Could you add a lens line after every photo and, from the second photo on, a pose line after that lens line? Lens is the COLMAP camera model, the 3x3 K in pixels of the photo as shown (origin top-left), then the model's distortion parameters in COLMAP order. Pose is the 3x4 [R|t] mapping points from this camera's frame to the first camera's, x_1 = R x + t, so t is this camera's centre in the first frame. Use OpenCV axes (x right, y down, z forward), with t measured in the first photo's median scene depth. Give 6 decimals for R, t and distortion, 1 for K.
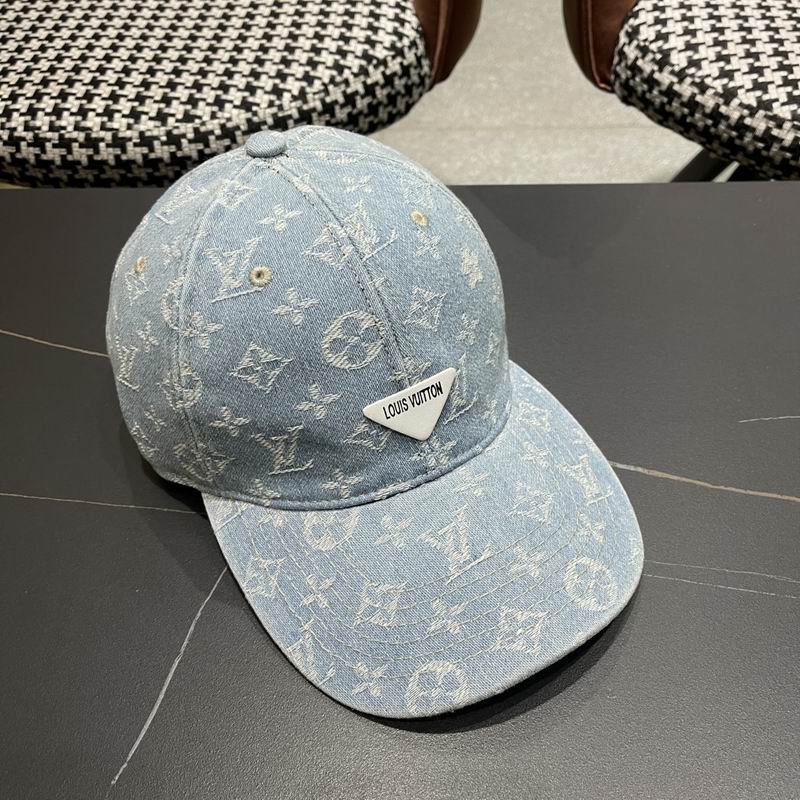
lens RADIAL K [[842.3, 0, 393.0], [0, 842.3, 413.6], [0, 0, 1]] dist [0.017475, 0.000000]
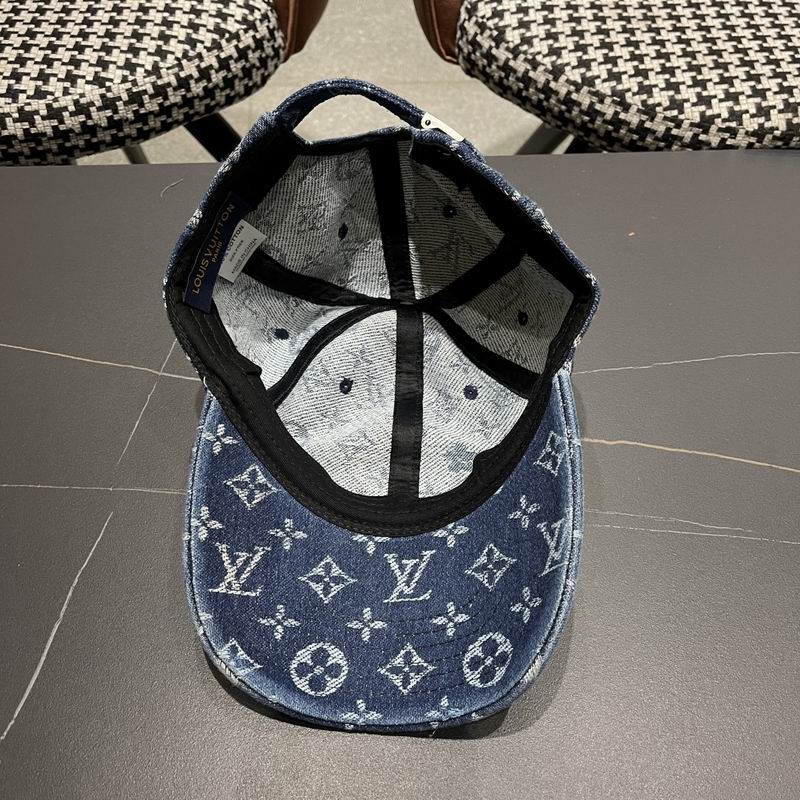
lens RADIAL K [[842.3, 0, 401.7], [0, 842.3, 407.2], [0, 0, 1]] dist [0.017475, 0.000000]
pose [[0.990499, -0.053714, 0.126600, 0.035067], [0.046604, 0.997201, 0.058466, -0.017093], [-0.129386, -0.052010, 0.990229, -0.069685]]
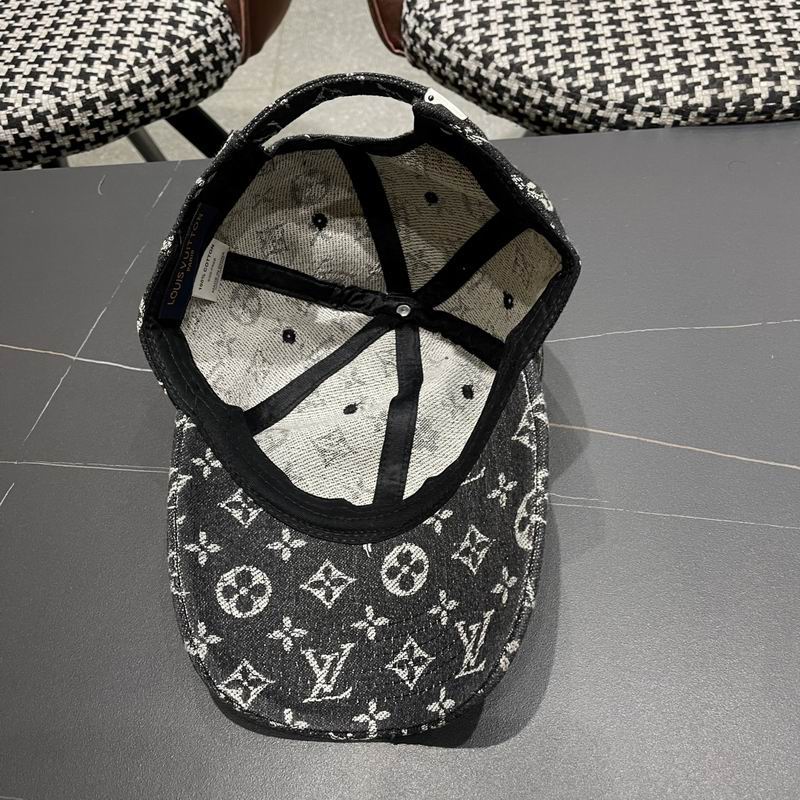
lens RADIAL K [[842.3, 0, 399.0], [0, 842.3, 408.5], [0, 0, 1]] dist [0.017475, 0.000000]
pose [[0.997722, -0.064273, 0.020475, 0.215166], [0.062984, 0.996306, 0.058373, 0.007807], [-0.024151, -0.056950, 0.998085, -0.122099]]
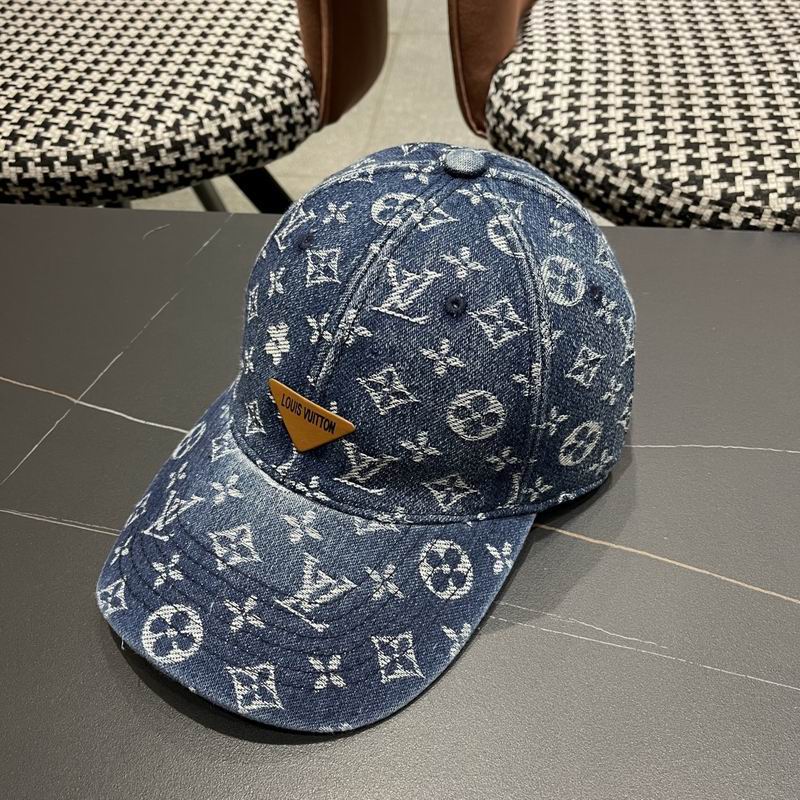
lens RADIAL K [[842.3, 0, 400.7], [0, 842.3, 412.2], [0, 0, 1]] dist [0.017475, 0.000000]
pose [[0.997375, 0.057242, -0.044334, 0.235765], [-0.059999, 0.996172, -0.063572, 0.026533], [0.040525, 0.066066, 0.996992, -0.012487]]
